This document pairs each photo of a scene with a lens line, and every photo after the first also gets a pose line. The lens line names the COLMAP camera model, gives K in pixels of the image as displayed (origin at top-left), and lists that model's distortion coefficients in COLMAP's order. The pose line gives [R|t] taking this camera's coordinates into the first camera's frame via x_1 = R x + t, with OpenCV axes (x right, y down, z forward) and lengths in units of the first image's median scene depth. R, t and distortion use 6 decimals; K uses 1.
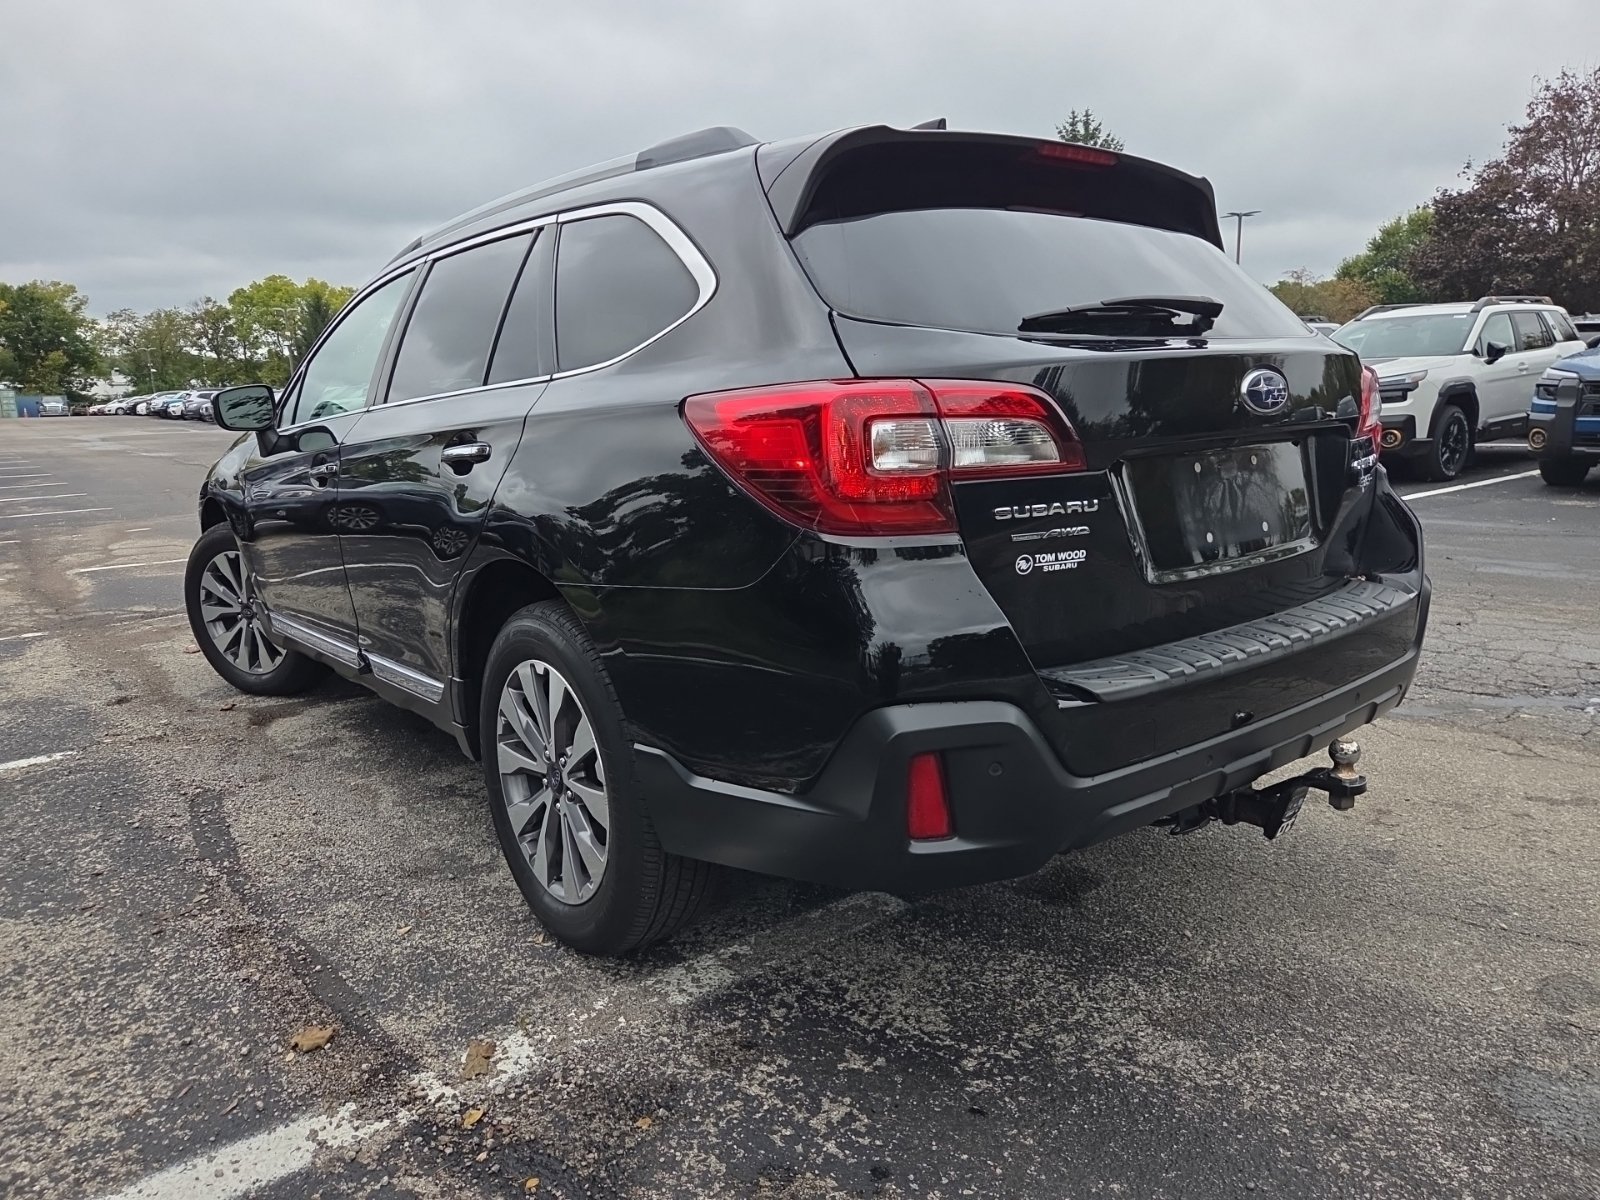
lens RADIAL K [[1071.5, 0, 792.0], [0, 1071.5, 599.0], [0, 0, 1]] dist [0.068310, -0.050015]
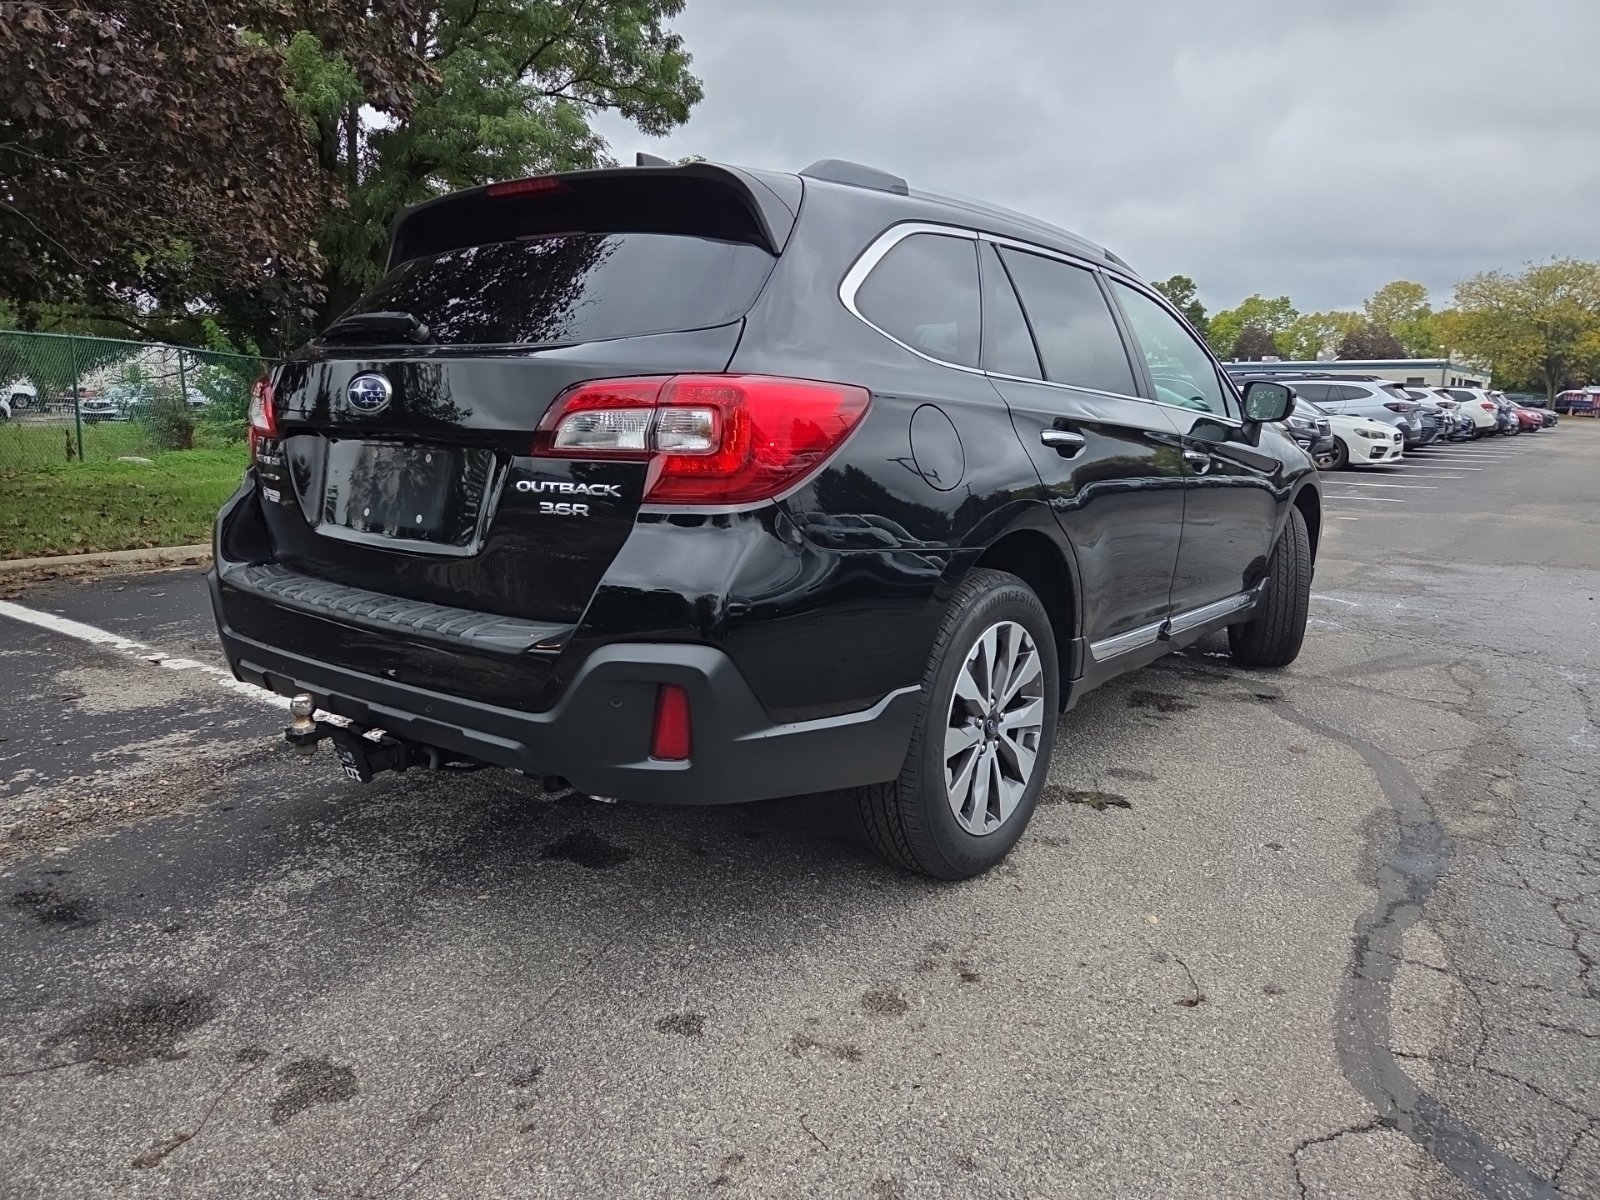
lens RADIAL K [[1071.5, 0, 805.1], [0, 1071.5, 592.3], [0, 0, 1]] dist [0.068310, -0.050015]
pose [[0.250392, 0.205645, -0.946052, 1.860785], [-0.208336, 0.965732, 0.154782, -0.289012], [0.945463, 0.158340, 0.284655, 1.261303]]
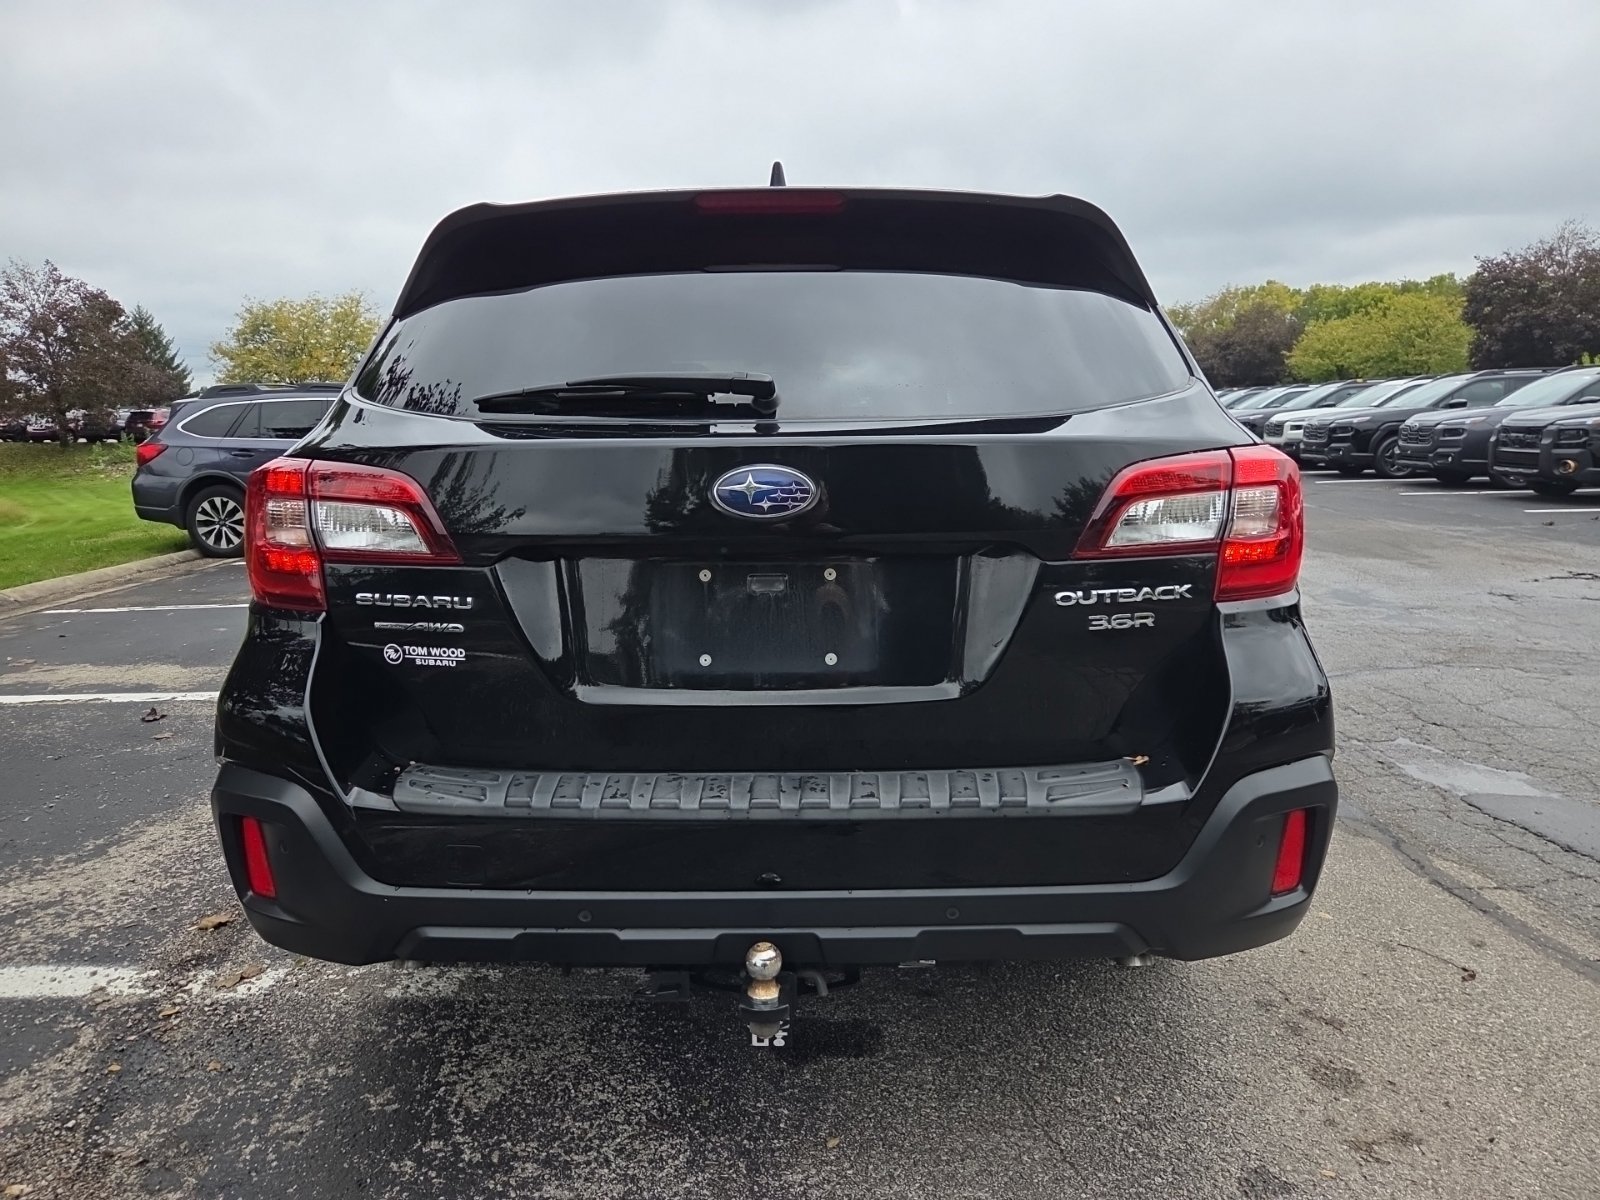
lens RADIAL K [[1071.5, 0, 799.9], [0, 1071.5, 605.5], [0, 0, 1]] dist [0.068310, -0.050015]
pose [[0.771692, 0.129287, -0.622717, 1.063695], [-0.134704, 0.990132, 0.038640, -0.156781], [0.621568, 0.054065, 0.781492, 0.436735]]
